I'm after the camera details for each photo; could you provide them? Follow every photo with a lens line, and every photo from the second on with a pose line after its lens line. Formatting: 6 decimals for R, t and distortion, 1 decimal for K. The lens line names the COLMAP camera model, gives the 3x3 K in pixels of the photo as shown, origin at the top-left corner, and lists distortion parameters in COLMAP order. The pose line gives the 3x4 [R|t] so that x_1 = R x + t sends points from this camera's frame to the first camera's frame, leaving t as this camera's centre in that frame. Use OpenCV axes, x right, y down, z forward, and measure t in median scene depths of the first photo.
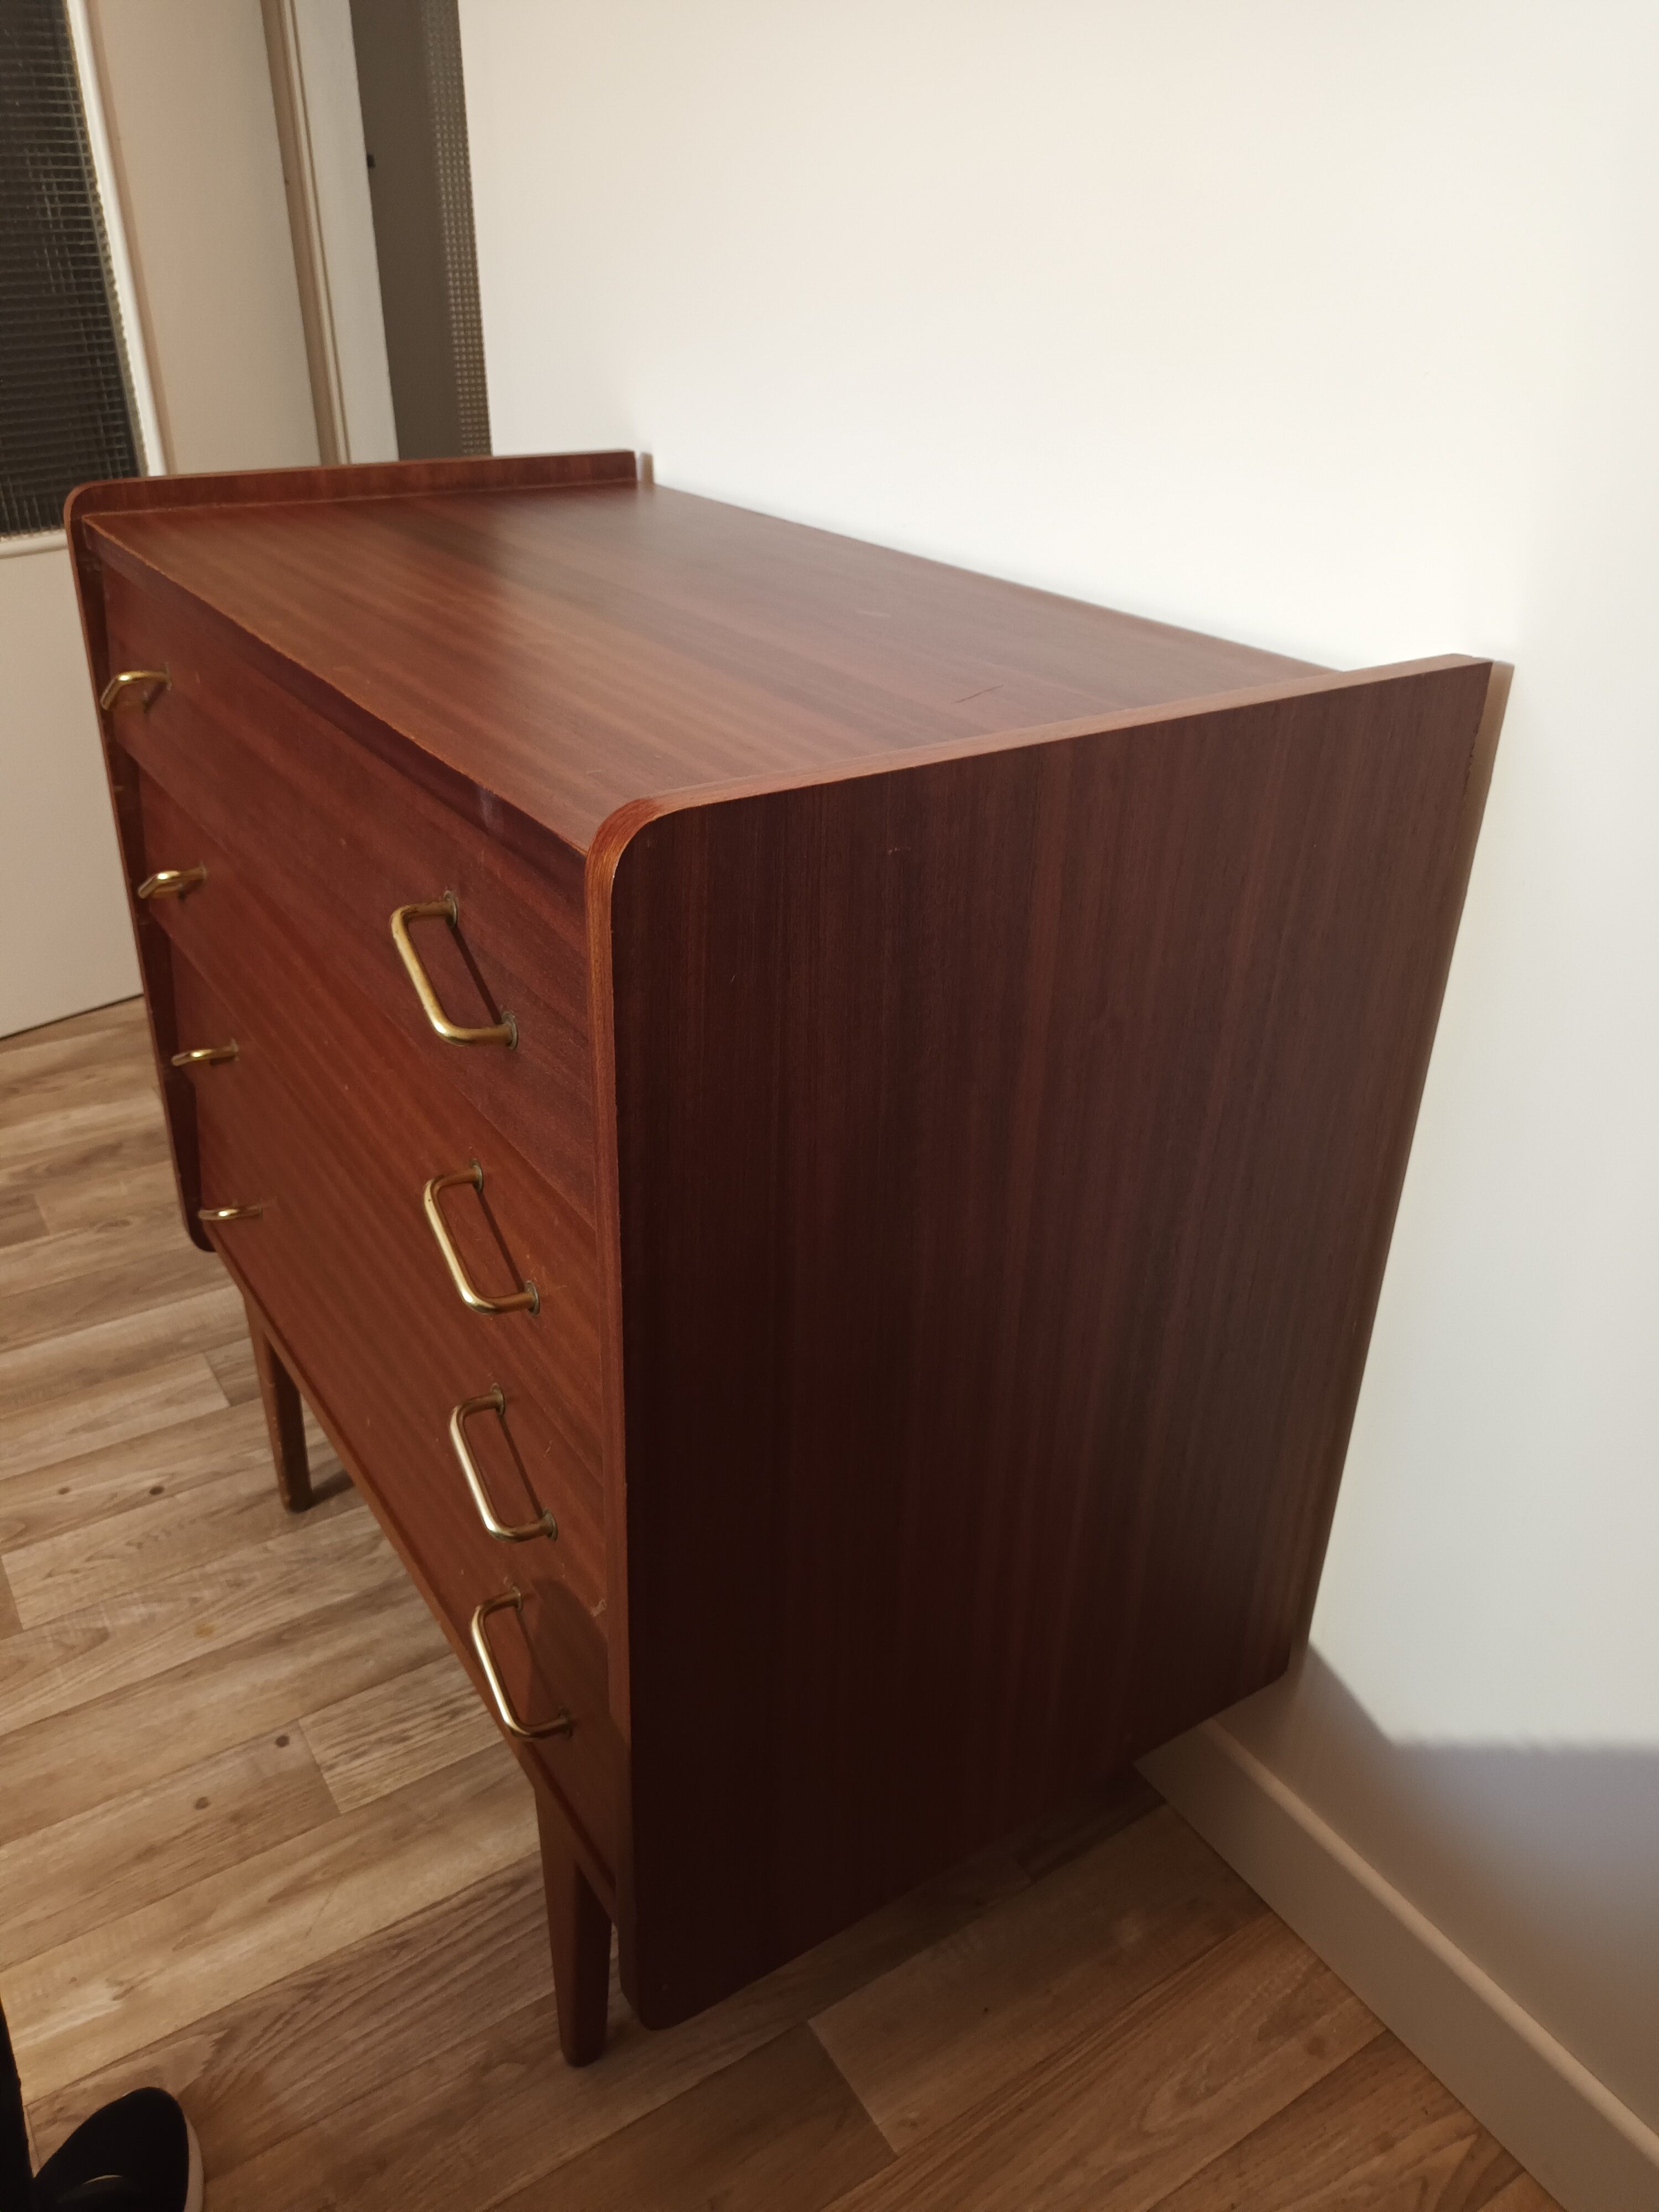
lens RADIAL K [[1680.7, 0, 832.6], [0, 1680.7, 1104.5], [0, 0, 1]] dist [-0.002093, -0.012885]
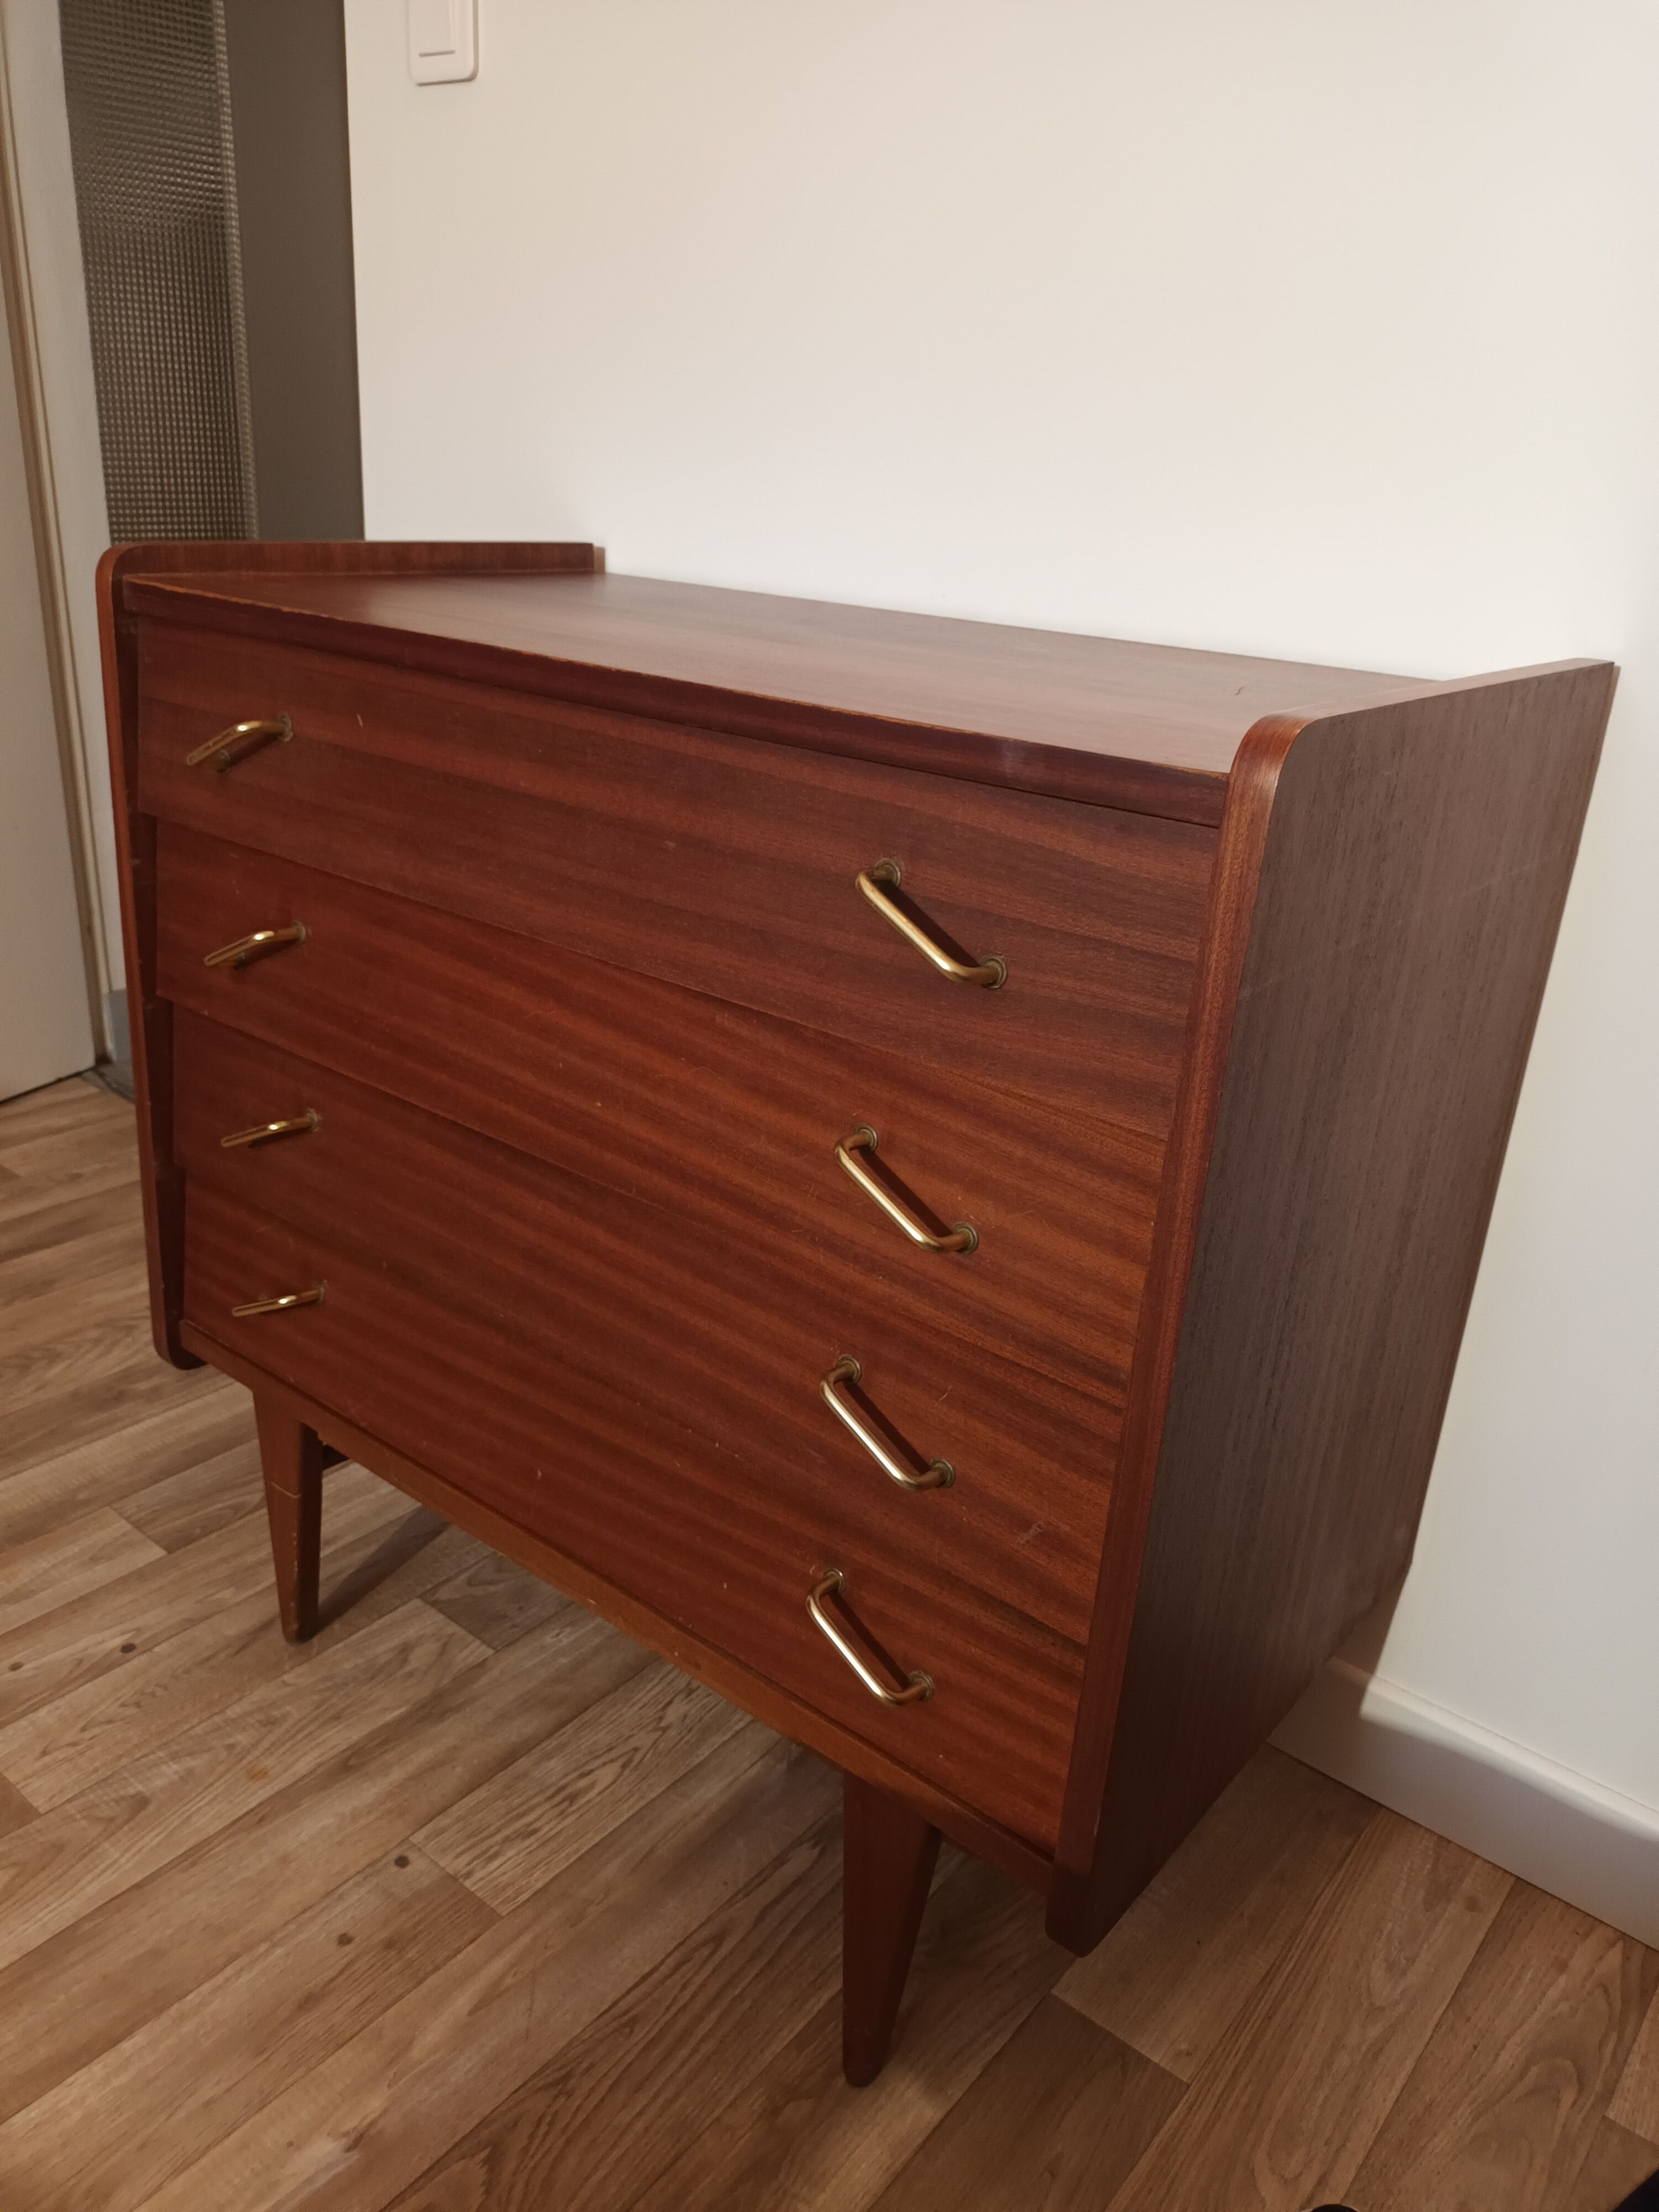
lens RADIAL K [[1680.7, 0, 826.0], [0, 1680.7, 1100.6], [0, 0, 1]] dist [-0.002093, -0.012885]
pose [[0.949301, -0.076585, 0.304896, -0.374198], [0.107573, 0.990458, -0.086145, 0.071346], [-0.295389, 0.114576, 0.948482, 0.003412]]
